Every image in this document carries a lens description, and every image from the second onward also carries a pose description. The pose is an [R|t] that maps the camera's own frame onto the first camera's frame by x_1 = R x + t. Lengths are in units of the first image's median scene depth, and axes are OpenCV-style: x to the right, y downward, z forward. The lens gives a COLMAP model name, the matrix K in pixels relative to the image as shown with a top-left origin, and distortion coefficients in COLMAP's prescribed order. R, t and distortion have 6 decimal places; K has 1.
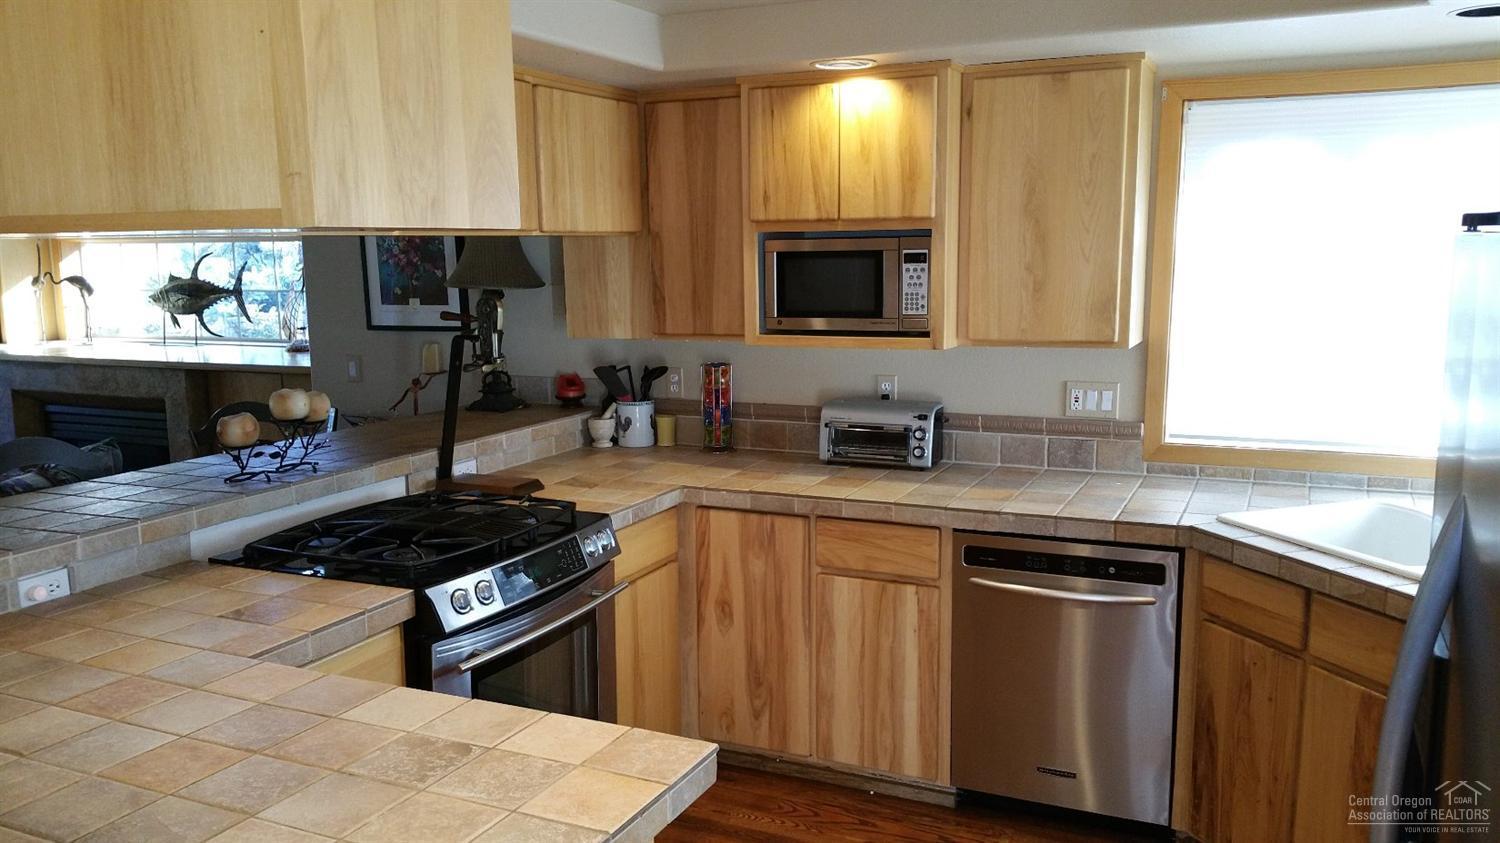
lens RADIAL K [[1212.9, 0, 750.0], [0, 1212.9, 421.5], [0, 0, 1]] dist [0.056206, -0.009998]
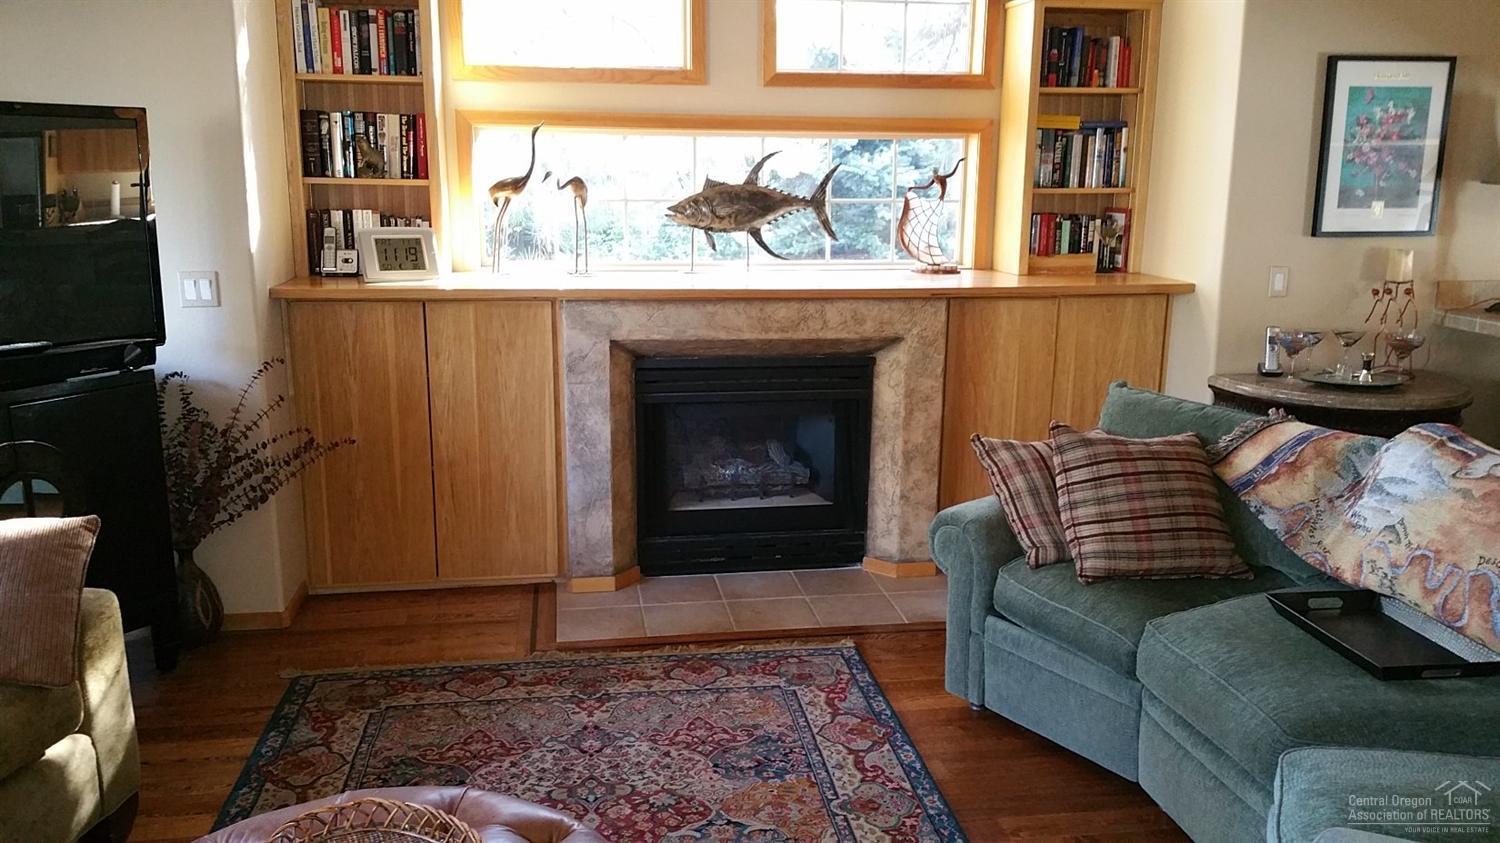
lens RADIAL K [[1212.9, 0, 750.0], [0, 1212.9, 421.5], [0, 0, 1]] dist [0.056206, -0.009998]
pose [[0.796293, -0.094845, 0.597429, -0.926781], [0.065250, 0.995337, 0.071045, -0.023969], [-0.601382, -0.017590, 0.798768, 0.403453]]
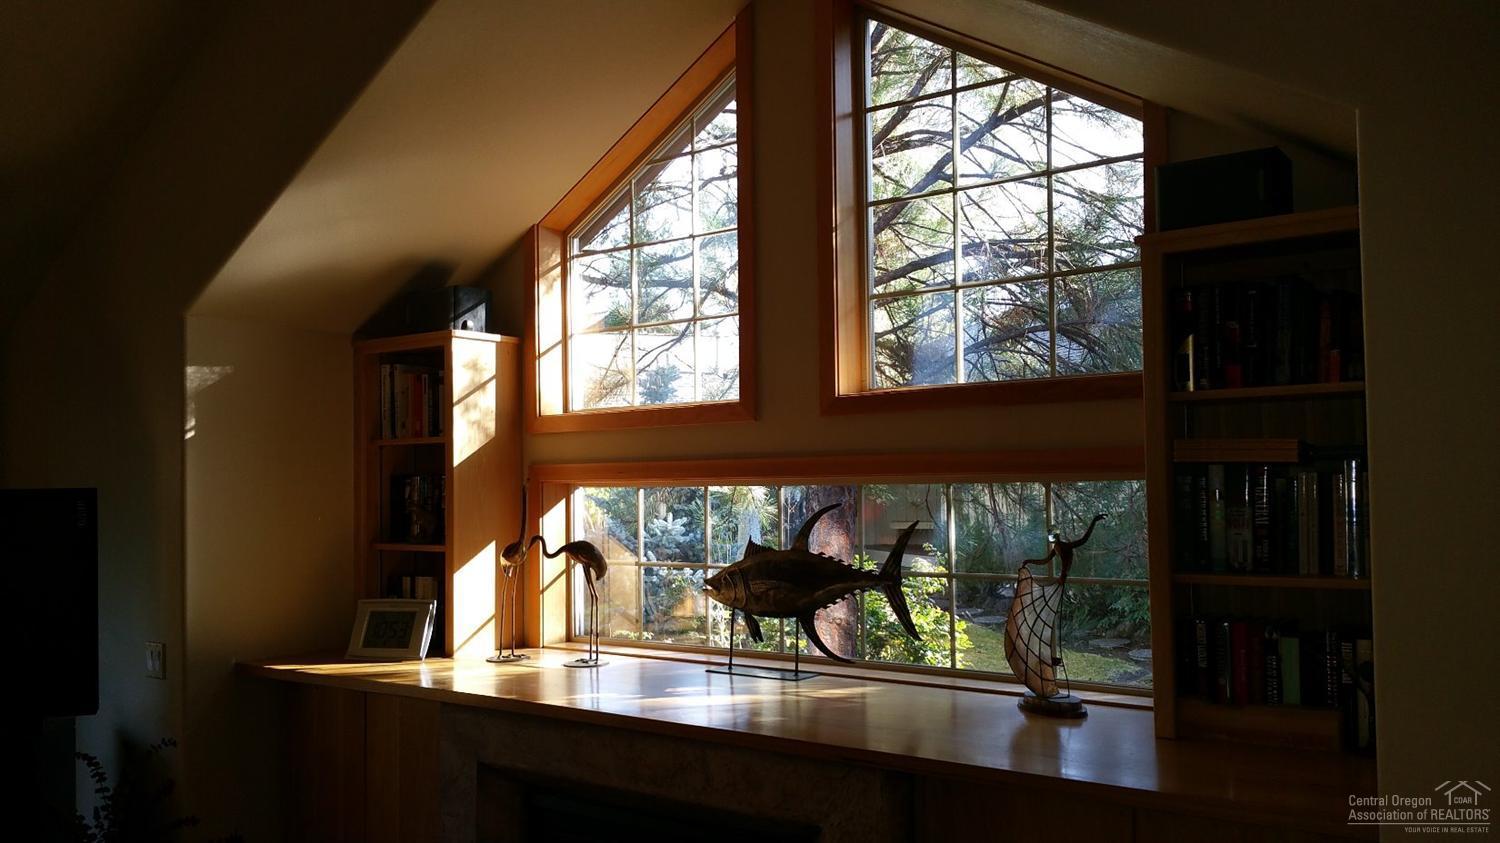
lens RADIAL K [[1212.9, 0, 750.0], [0, 1212.9, 421.5], [0, 0, 1]] dist [0.056206, -0.009998]
pose [[0.985622, -0.003316, -0.168935, -0.388635], [-0.029319, 0.981284, -0.190320, -0.071467], [0.166404, 0.192536, 0.967078, 0.481340]]
